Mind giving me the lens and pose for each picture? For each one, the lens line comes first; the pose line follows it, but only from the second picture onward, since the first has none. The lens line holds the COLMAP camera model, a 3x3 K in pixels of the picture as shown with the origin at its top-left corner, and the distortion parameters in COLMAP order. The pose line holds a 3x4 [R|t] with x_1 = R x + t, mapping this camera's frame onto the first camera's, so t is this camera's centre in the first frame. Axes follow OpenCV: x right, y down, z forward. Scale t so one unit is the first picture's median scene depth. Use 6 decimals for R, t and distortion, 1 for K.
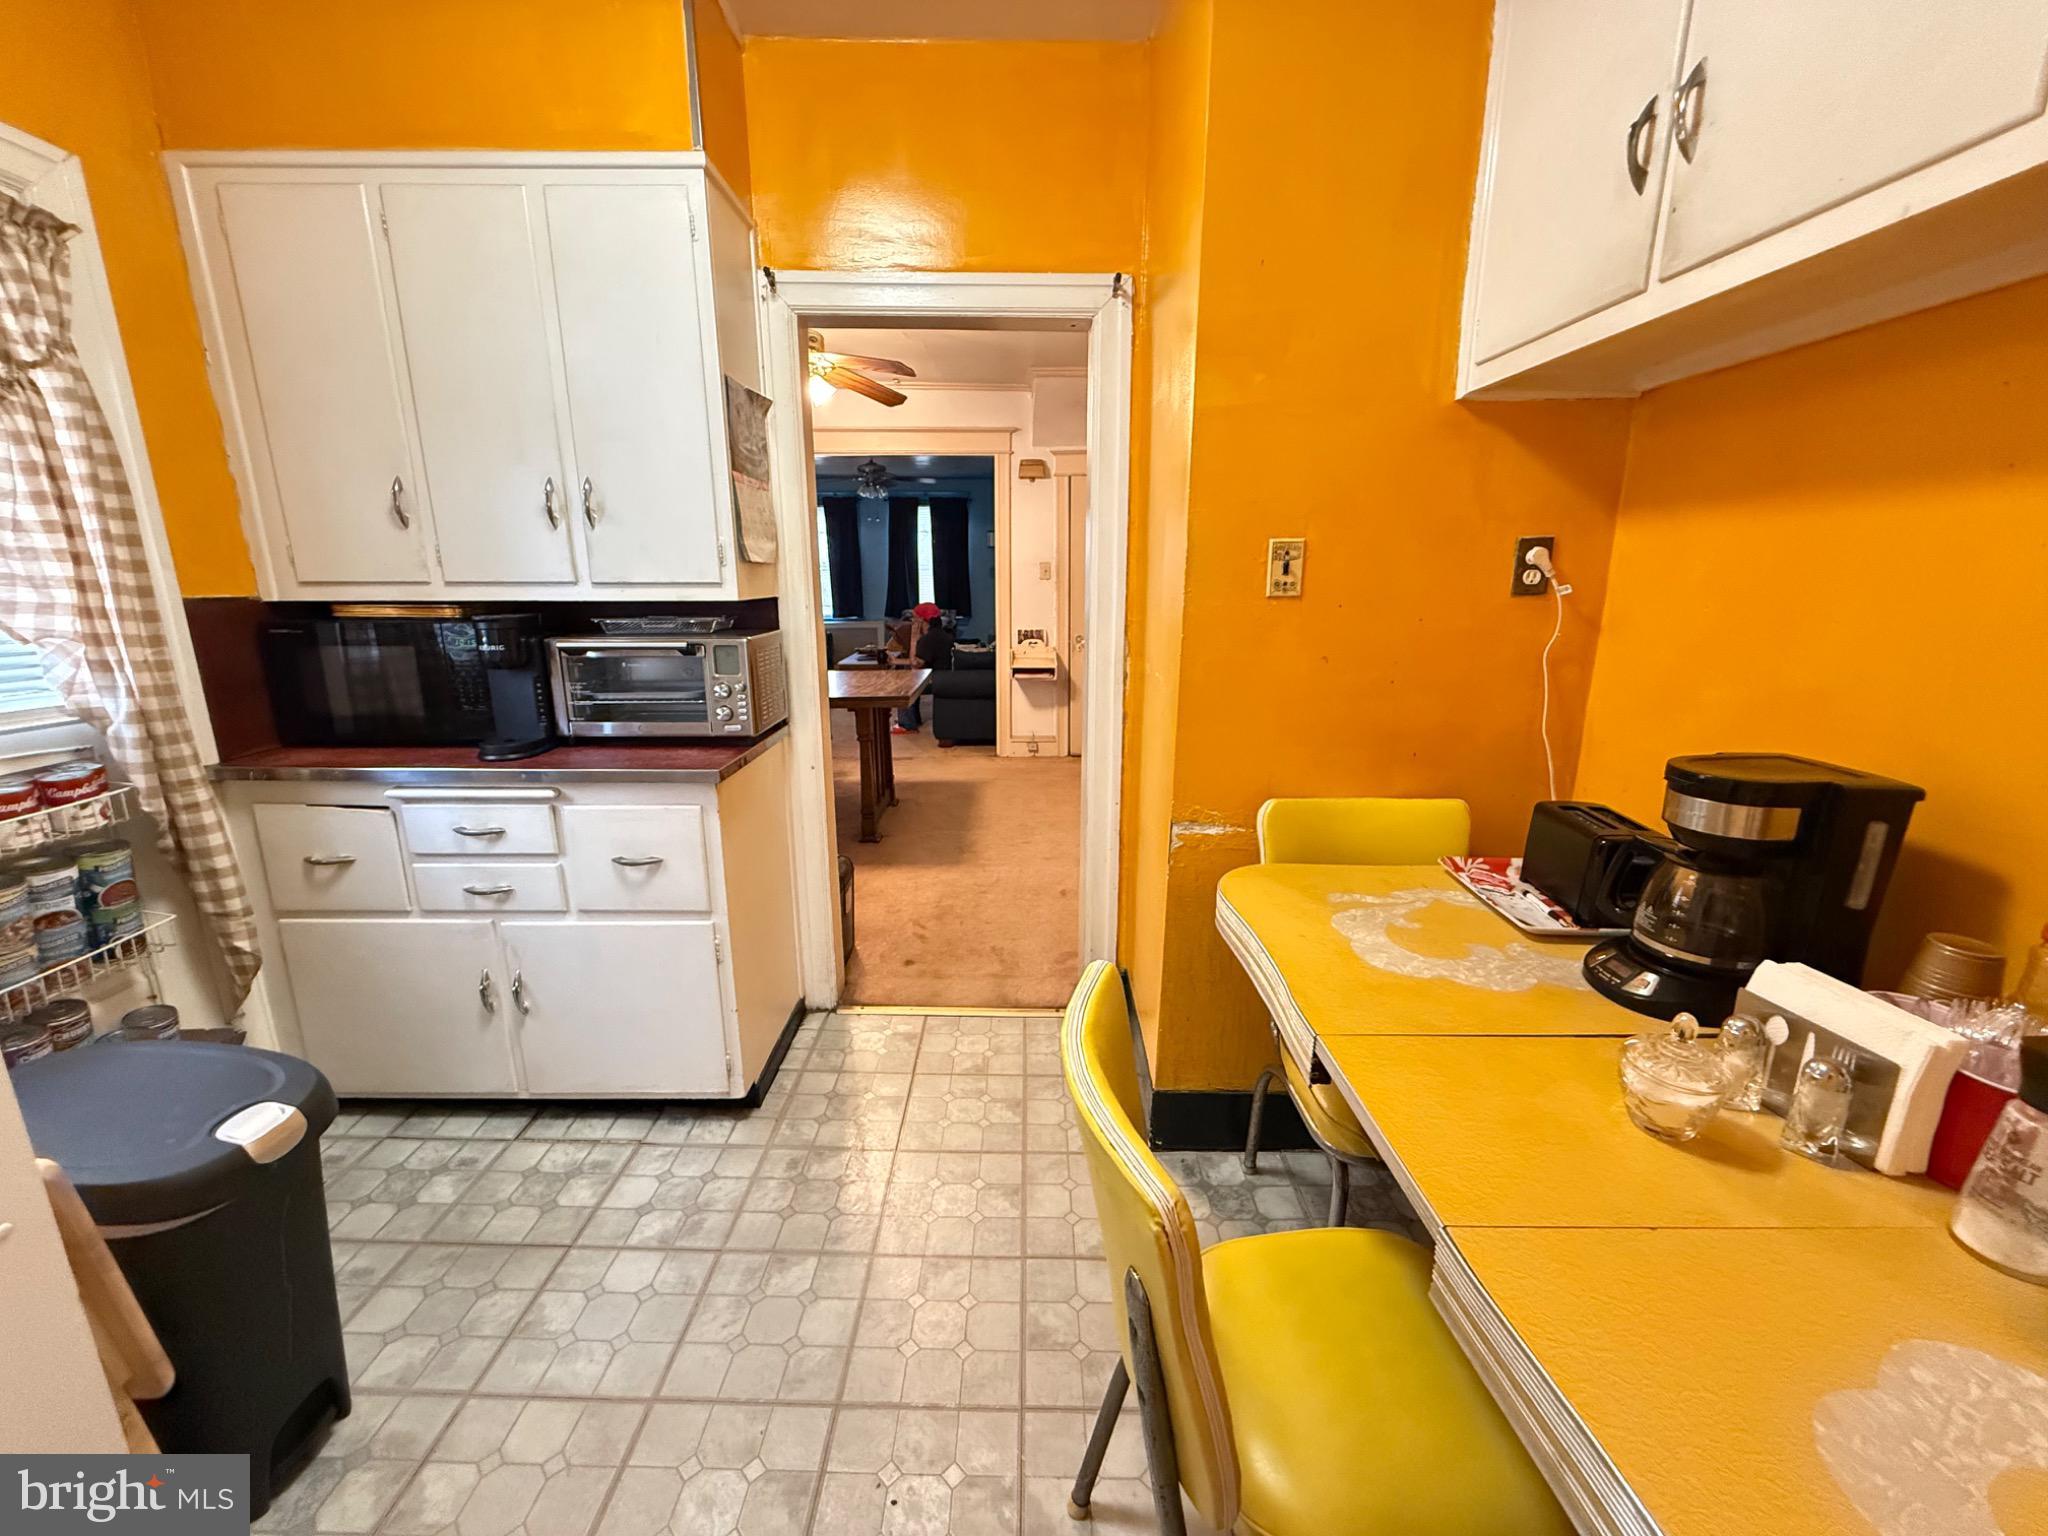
lens RADIAL K [[807.9, 0, 1018.0], [0, 807.9, 771.4], [0, 0, 1]] dist [-0.000728, -0.000050]
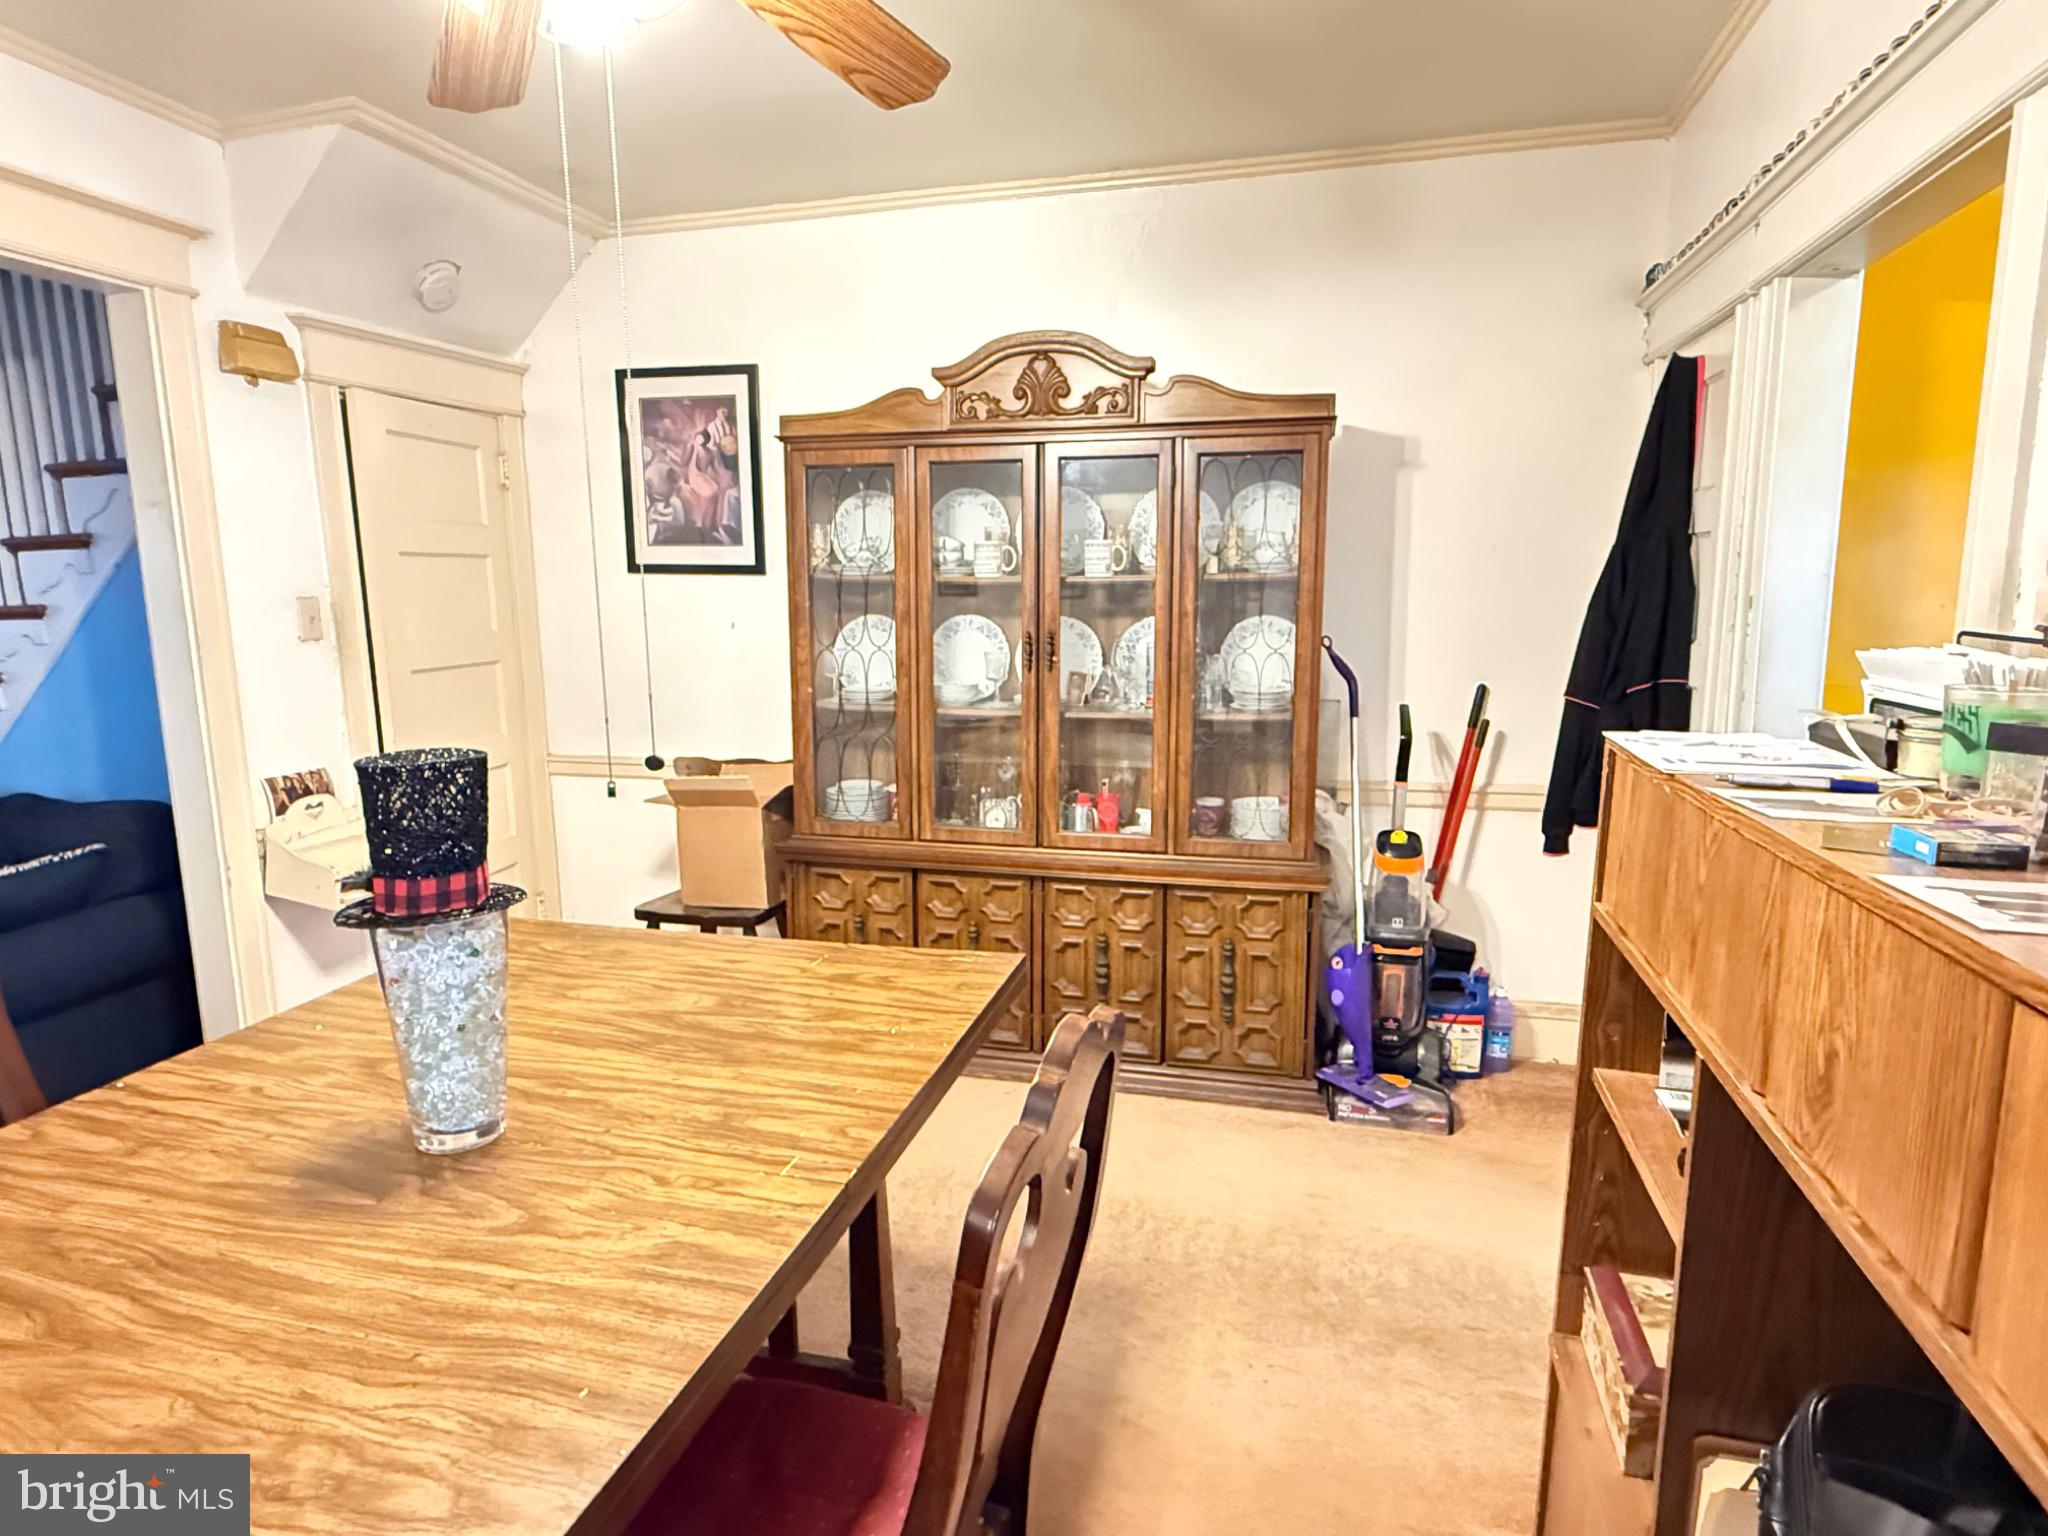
lens RADIAL K [[1133.5, 0, 1024.3], [0, 1133.5, 769.2], [0, 0, 1]] dist [0.001127, 0.000205]
pose [[0.257669, -0.146991, 0.954987, -0.411590], [0.218857, 0.971552, 0.090490, -0.155916], [-0.941121, 0.185690, 0.282509, 0.550321]]
